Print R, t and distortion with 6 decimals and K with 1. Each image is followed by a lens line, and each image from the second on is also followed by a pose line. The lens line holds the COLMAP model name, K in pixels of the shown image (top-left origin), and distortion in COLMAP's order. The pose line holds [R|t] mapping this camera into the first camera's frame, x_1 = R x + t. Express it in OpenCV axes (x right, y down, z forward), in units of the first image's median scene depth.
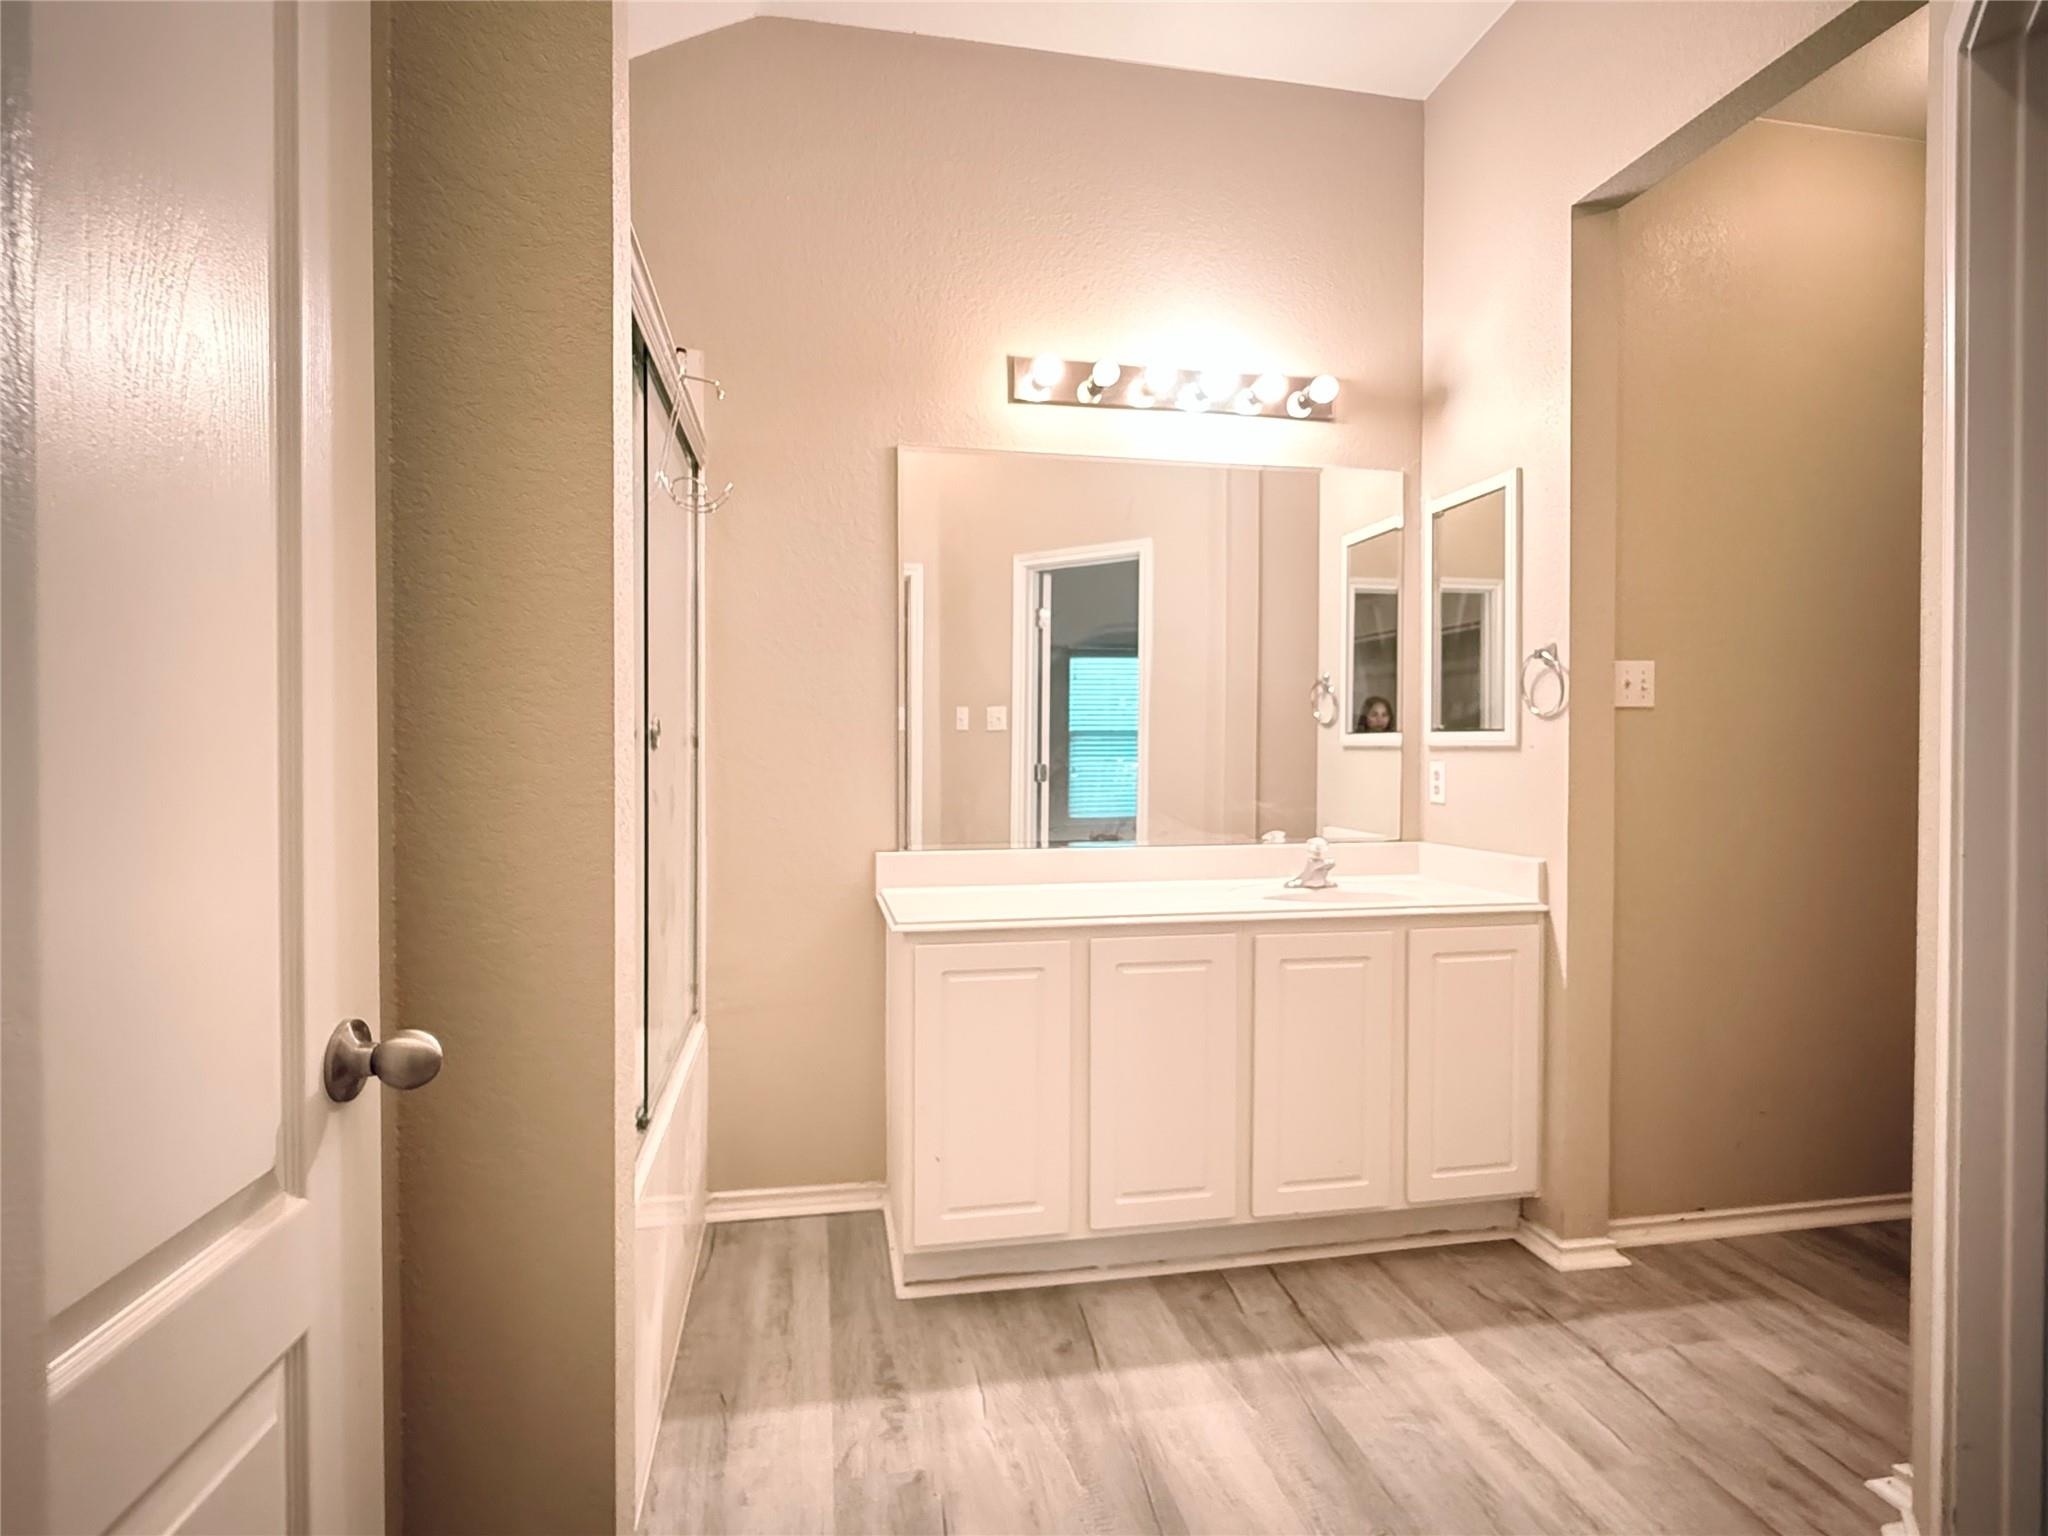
lens RADIAL K [[1064.1, 0, 1017.8], [0, 1064.1, 770.0], [0, 0, 1]] dist [-0.001778, 0.001020]
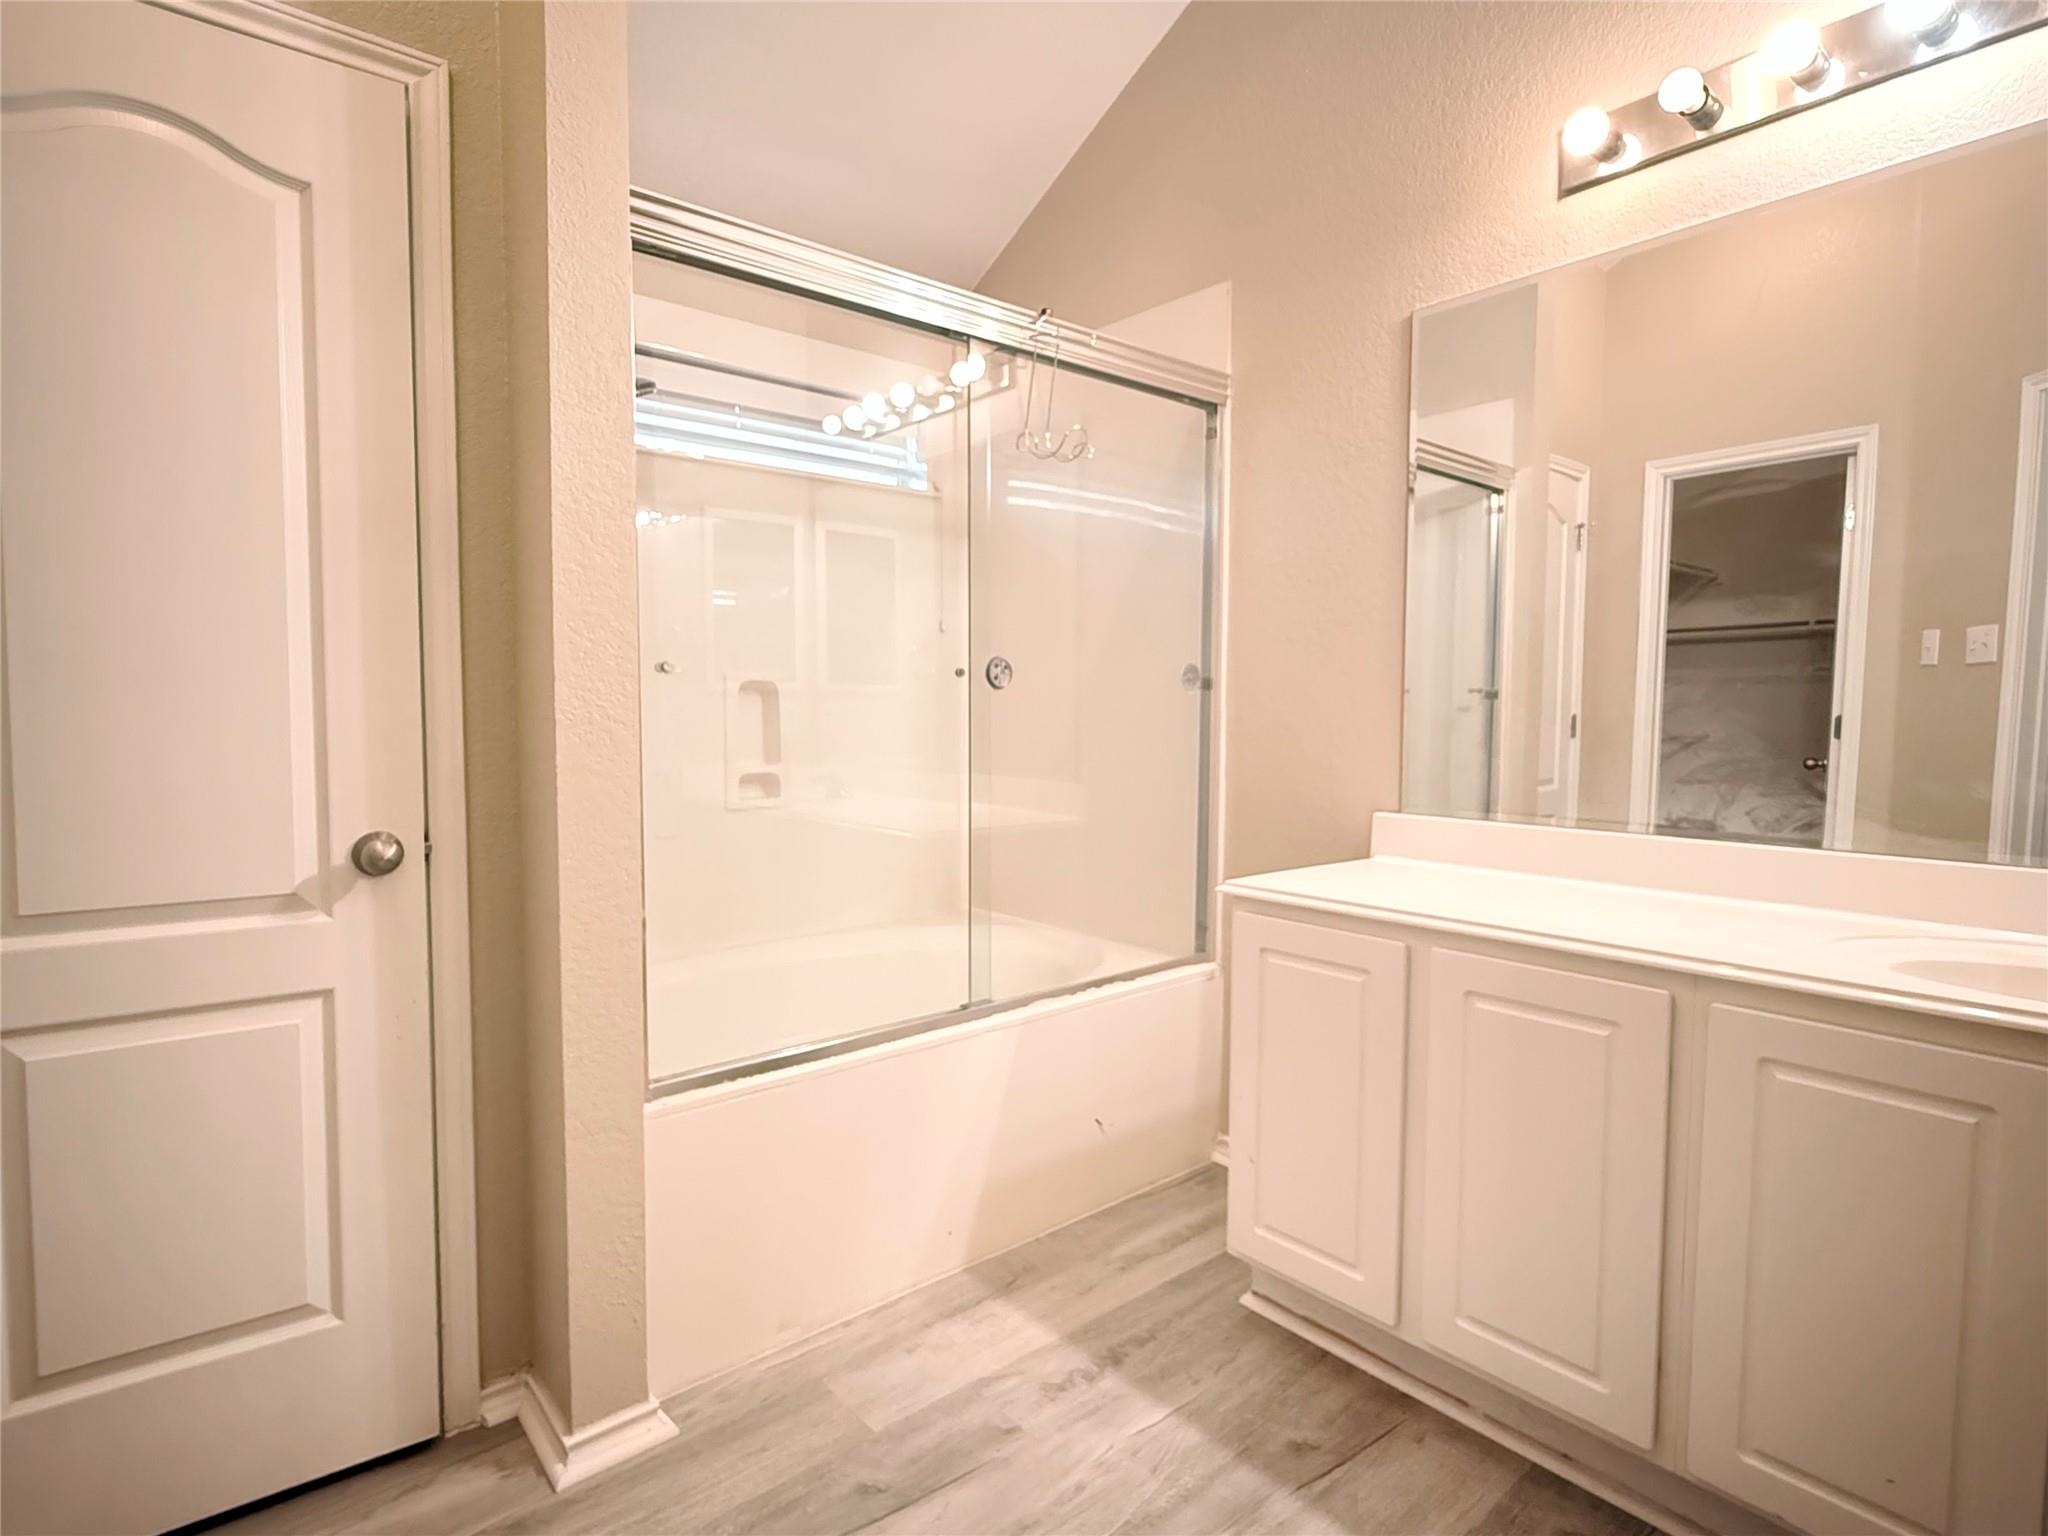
lens RADIAL K [[1064.1, 0, 1016.8], [0, 1064.1, 763.2], [0, 0, 1]] dist [-0.001778, 0.001020]
pose [[0.489216, 0.048371, -0.870820, 0.613787], [-0.017355, 0.998803, 0.045730, 0.008316], [0.871990, -0.007258, 0.489470, 0.448230]]
